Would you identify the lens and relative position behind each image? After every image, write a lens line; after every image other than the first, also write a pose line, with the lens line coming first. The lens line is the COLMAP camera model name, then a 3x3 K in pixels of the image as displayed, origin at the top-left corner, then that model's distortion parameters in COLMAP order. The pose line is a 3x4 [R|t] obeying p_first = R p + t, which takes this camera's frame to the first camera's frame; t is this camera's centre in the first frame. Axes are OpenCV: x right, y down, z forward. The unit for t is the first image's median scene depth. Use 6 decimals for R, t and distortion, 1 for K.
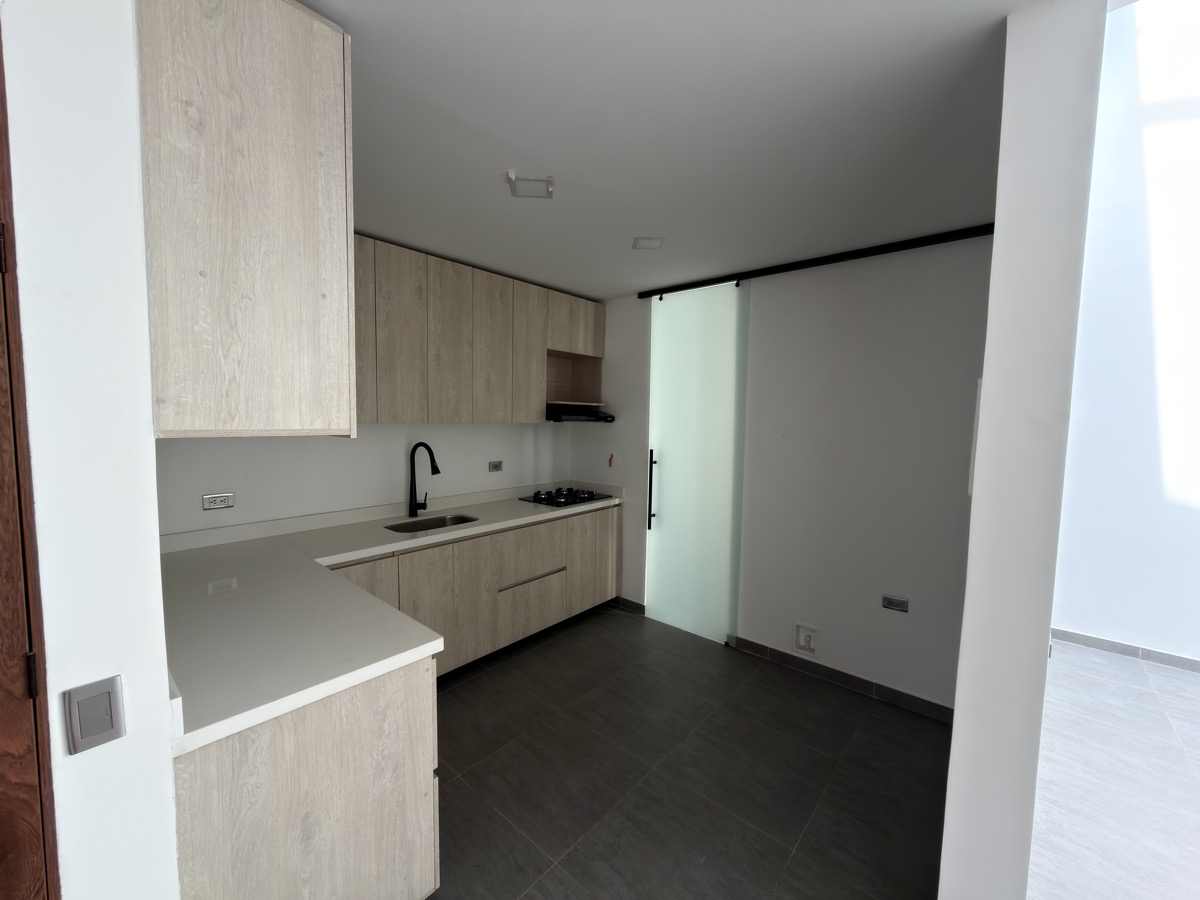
lens RADIAL K [[479.2, 0, 602.4], [0, 479.2, 449.9], [0, 0, 1]] dist [-0.001472, -0.000765]
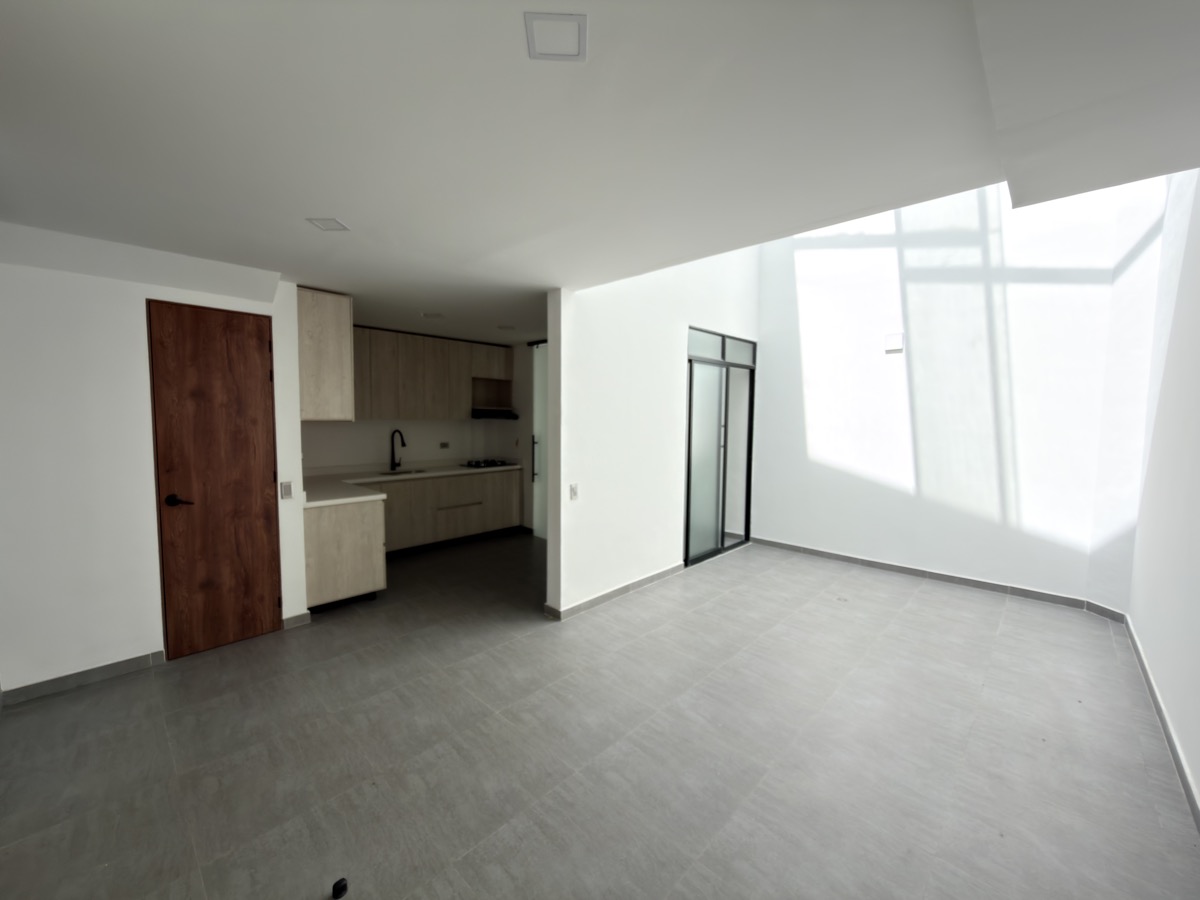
lens RADIAL K [[479.2, 0, 597.5], [0, 479.2, 449.5], [0, 0, 1]] dist [-0.001472, -0.000765]
pose [[0.998763, -0.002457, -0.049665, 0.443122], [0.002200, 0.999984, -0.005222, 0.064426], [0.049677, 0.005106, 0.998752, -0.738397]]
